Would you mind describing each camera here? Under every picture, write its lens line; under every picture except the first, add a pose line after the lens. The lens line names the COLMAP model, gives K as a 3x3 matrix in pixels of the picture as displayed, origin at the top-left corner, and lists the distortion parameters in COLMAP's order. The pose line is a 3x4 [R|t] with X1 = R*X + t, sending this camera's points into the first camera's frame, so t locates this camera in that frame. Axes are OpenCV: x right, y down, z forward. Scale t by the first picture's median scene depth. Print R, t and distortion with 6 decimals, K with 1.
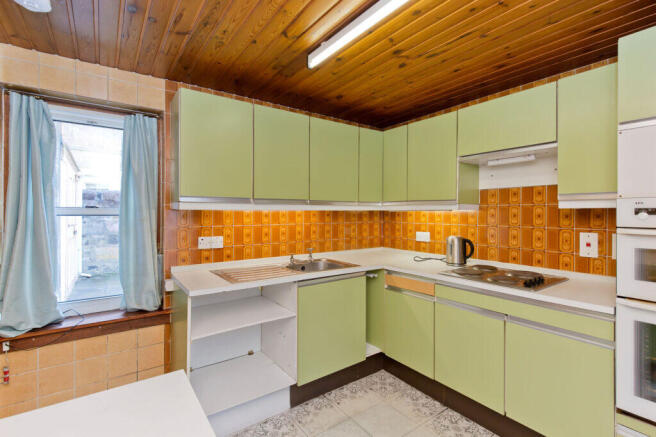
lens RADIAL K [[316.3, 0, 328.9], [0, 316.3, 214.4], [0, 0, 1]] dist [-0.001262, 0.000029]
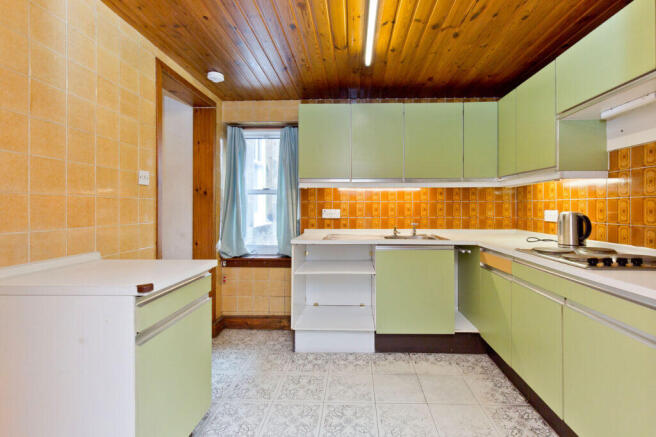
lens RADIAL K [[303.9, 0, 330.0], [0, 303.9, 208.4], [0, 0, 1]] dist [-0.001321, -0.000178]
pose [[0.774753, 0.004420, -0.632248, 0.431831], [-0.004620, 0.999988, 0.001330, 0.063977], [0.632247, 0.001891, 0.774765, 0.002760]]
